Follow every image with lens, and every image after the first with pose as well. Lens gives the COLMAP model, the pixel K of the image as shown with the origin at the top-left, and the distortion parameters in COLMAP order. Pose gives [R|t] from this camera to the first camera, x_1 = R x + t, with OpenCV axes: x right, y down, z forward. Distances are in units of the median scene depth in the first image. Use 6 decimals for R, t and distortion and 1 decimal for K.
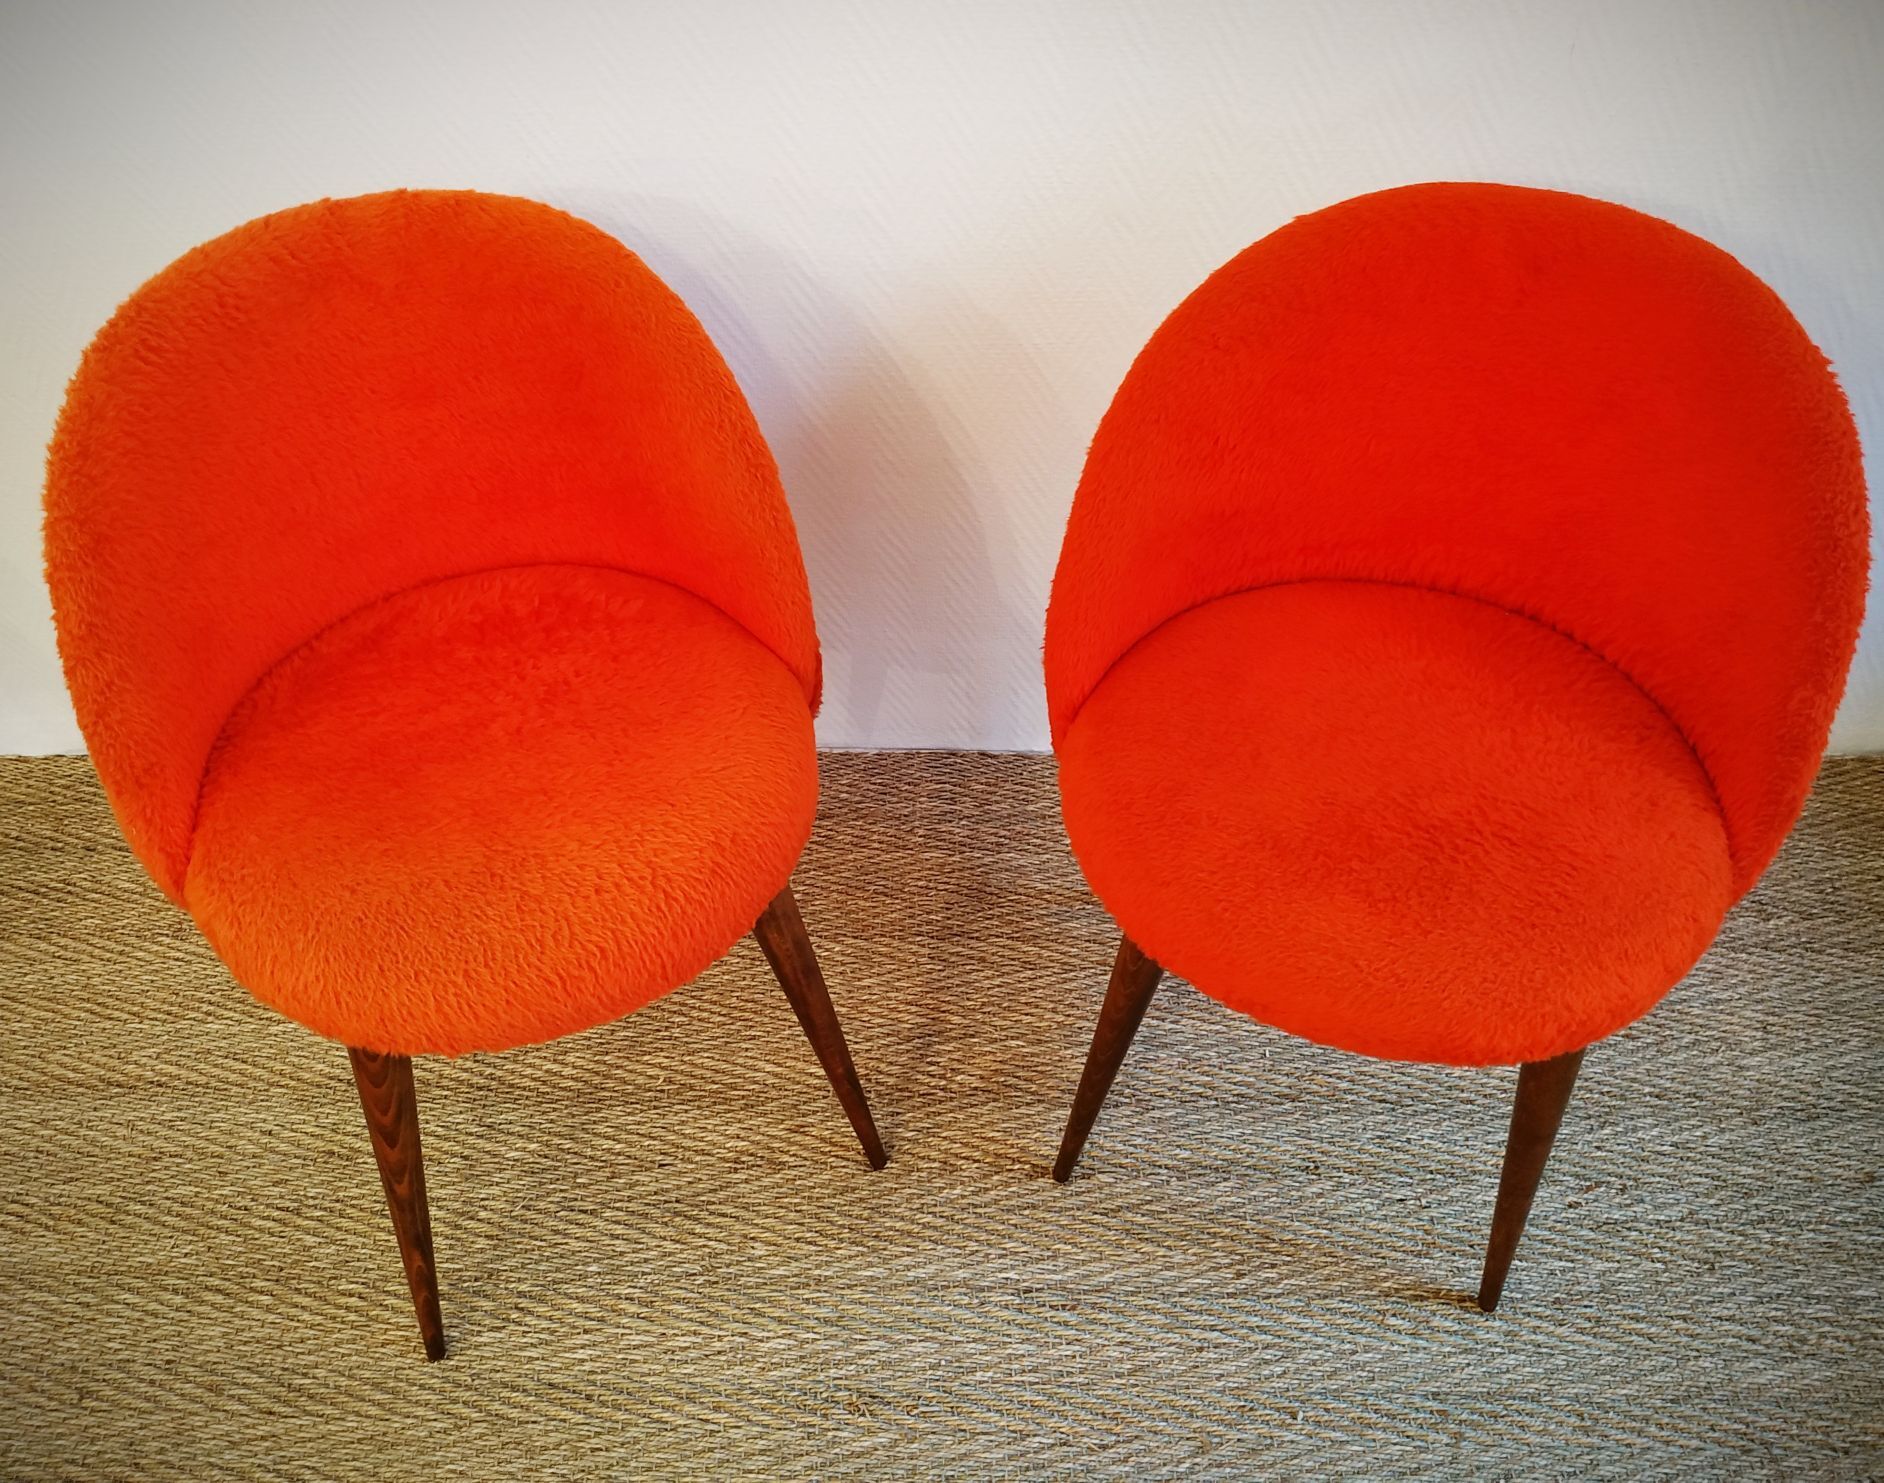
lens RADIAL K [[1476.3, 0, 953.4], [0, 1476.3, 689.0], [0, 0, 1]] dist [-0.004578, -0.013105]
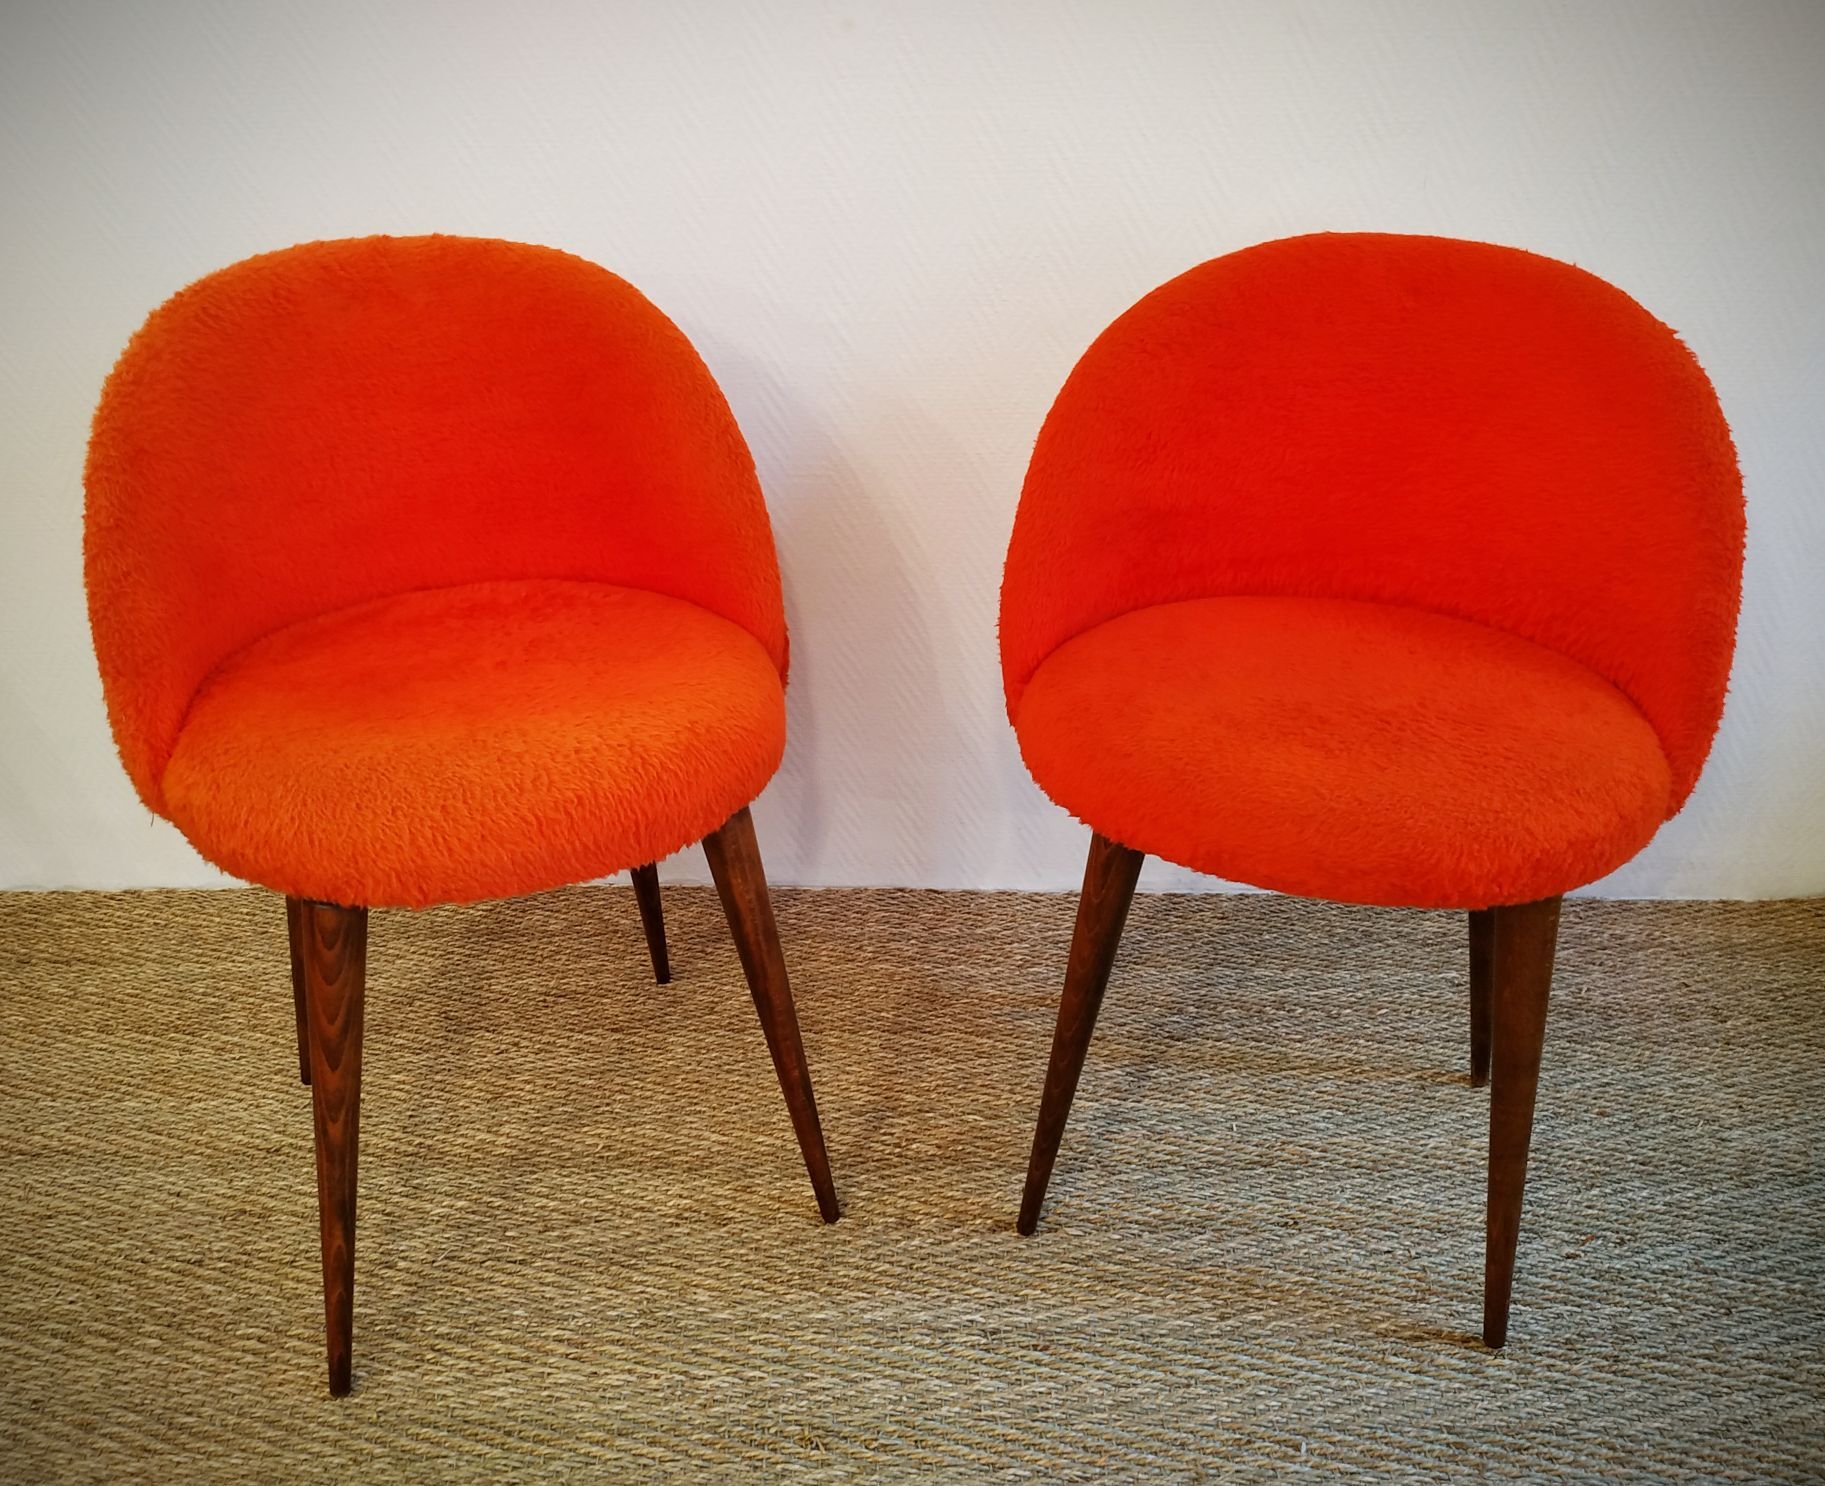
lens RADIAL K [[1459.8, 0, 901.4], [0, 1459.8, 709.7], [0, 0, 1]] dist [-0.008877, -0.004162]
pose [[0.999768, 0.003241, 0.021314, -0.028221], [0.003771, 0.947100, -0.320917, 0.329761], [-0.021227, 0.320923, 0.946867, 0.019461]]
